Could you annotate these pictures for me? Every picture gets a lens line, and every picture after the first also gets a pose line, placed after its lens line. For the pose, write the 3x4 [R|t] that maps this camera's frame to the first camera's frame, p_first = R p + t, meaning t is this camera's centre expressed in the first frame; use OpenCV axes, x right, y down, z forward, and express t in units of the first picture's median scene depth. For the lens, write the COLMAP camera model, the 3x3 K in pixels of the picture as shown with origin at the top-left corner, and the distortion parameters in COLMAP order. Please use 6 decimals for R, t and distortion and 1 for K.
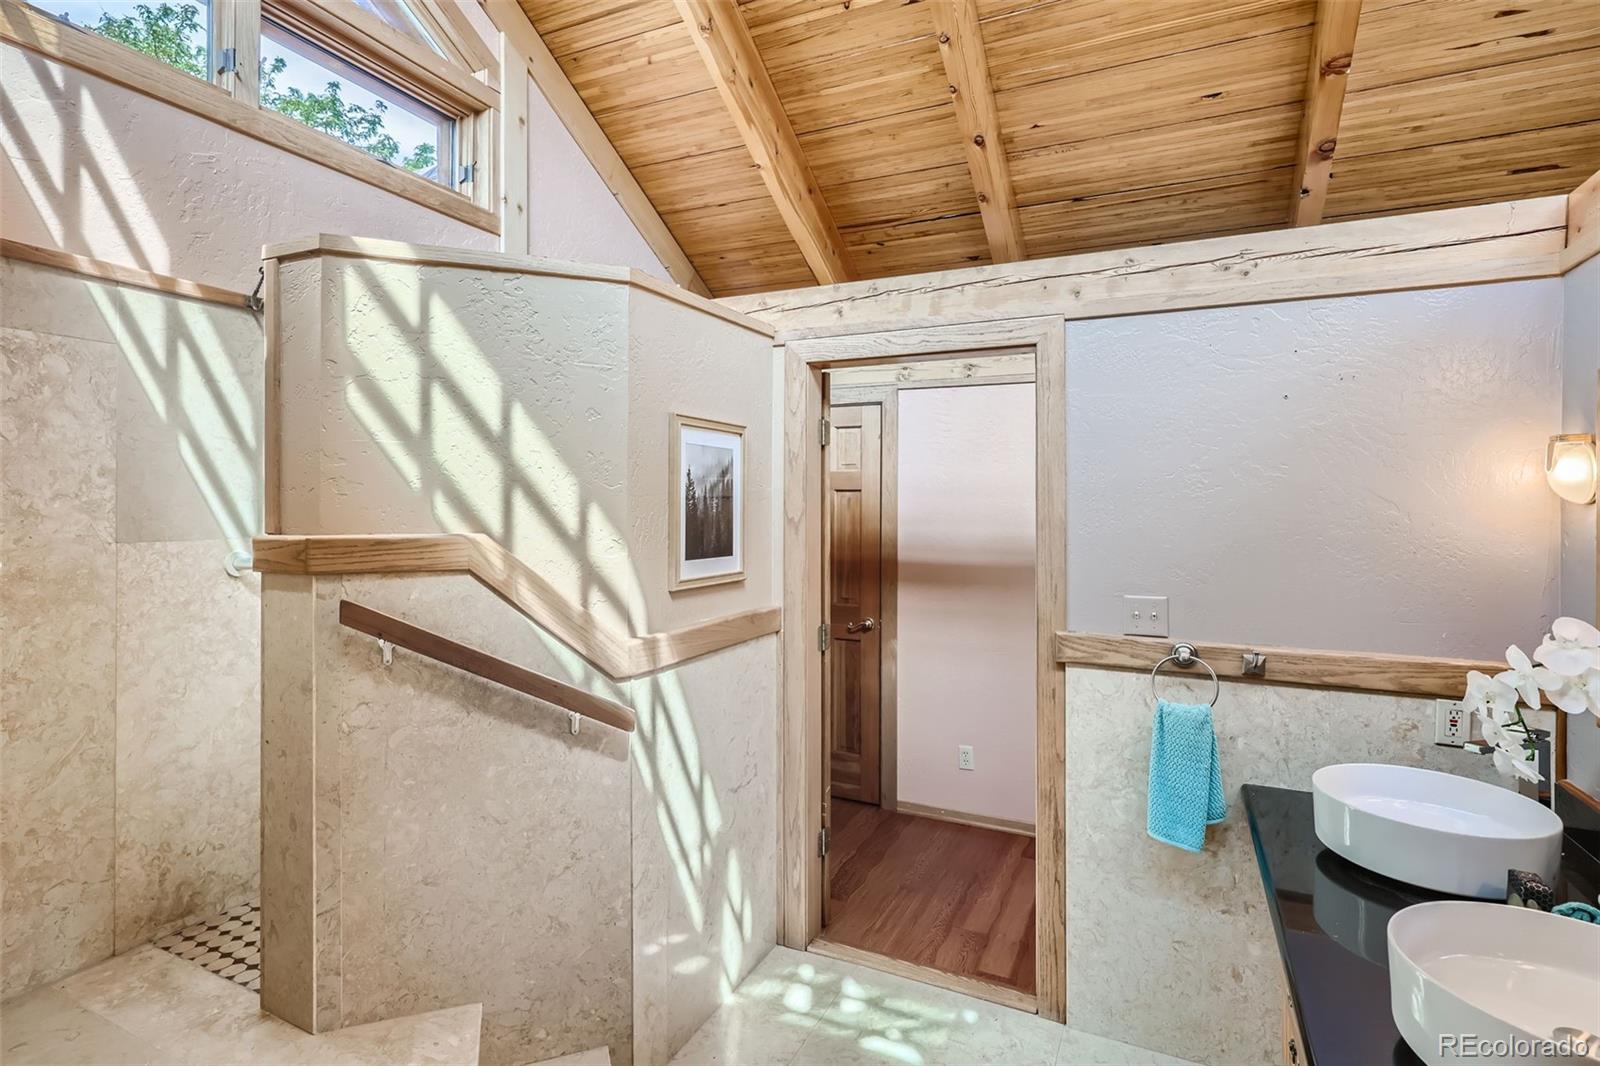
lens RADIAL K [[777.7, 0, 813.7], [0, 777.7, 504.4], [0, 0, 1]] dist [-0.001396, 0.000865]
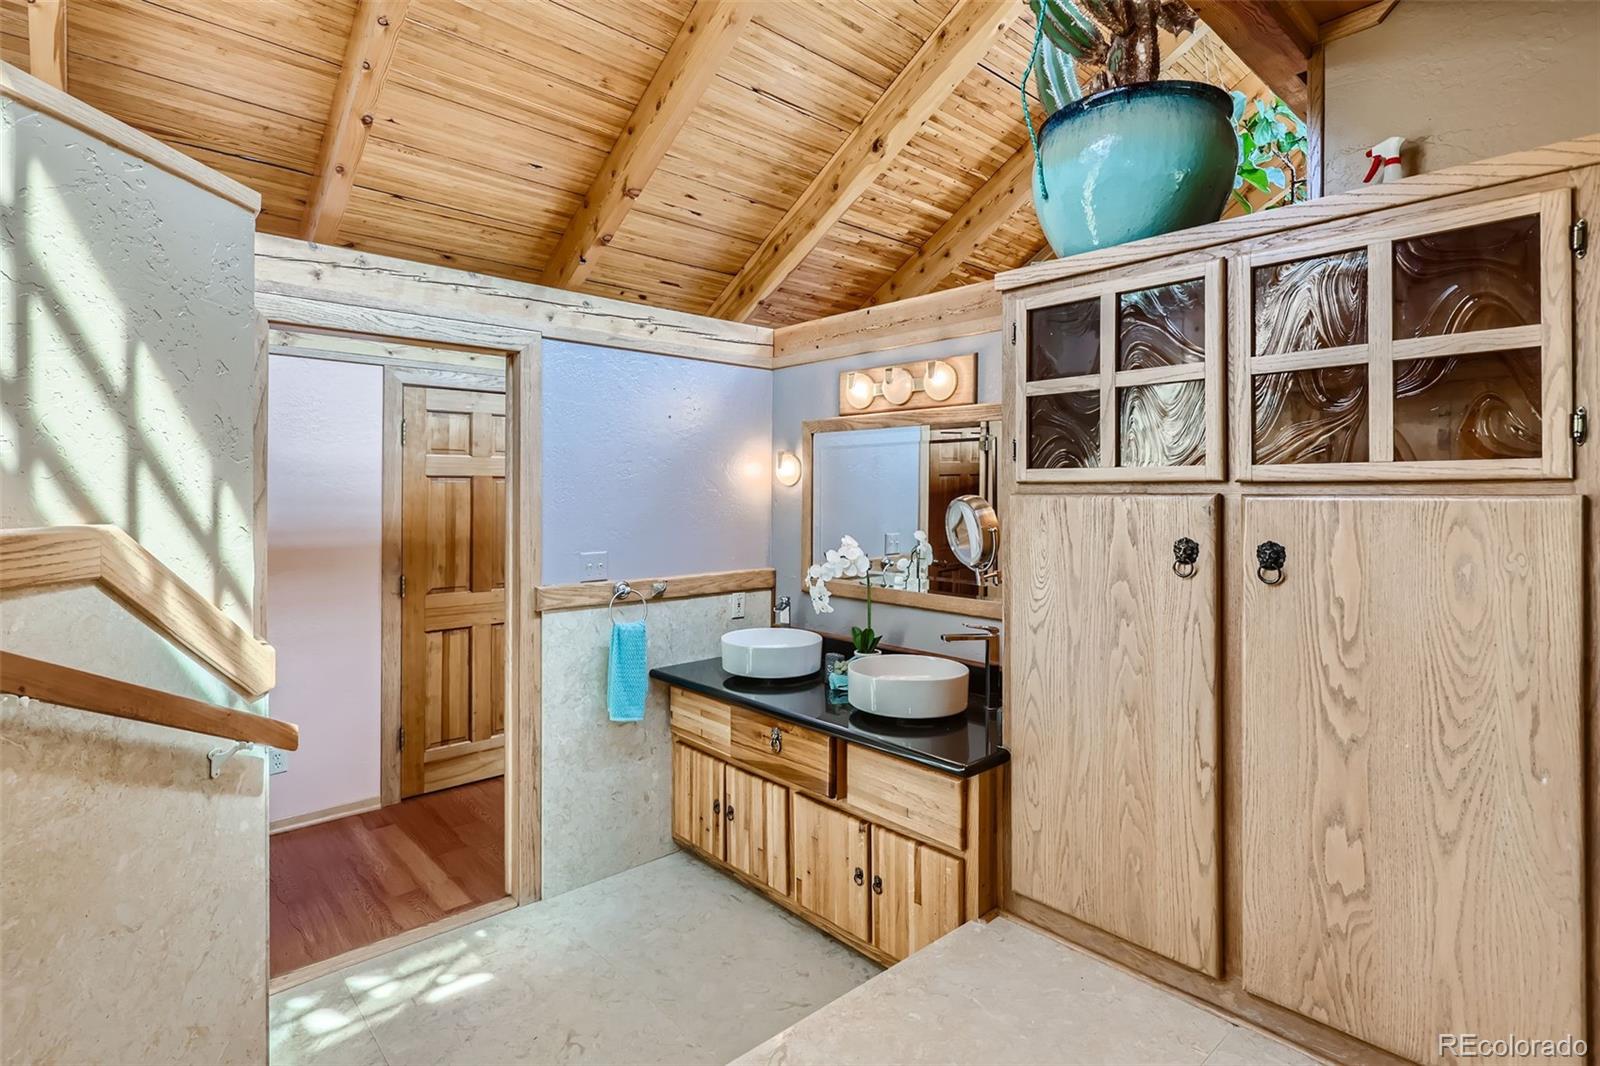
lens RADIAL K [[777.7, 0, 790.2], [0, 777.7, 488.8], [0, 0, 1]] dist [-0.001396, 0.000865]
pose [[0.397566, -0.001734, 0.917572, -0.688739], [-0.003995, 0.999985, 0.003621, 0.000512], [-0.917565, -0.005105, 0.397553, 0.141469]]
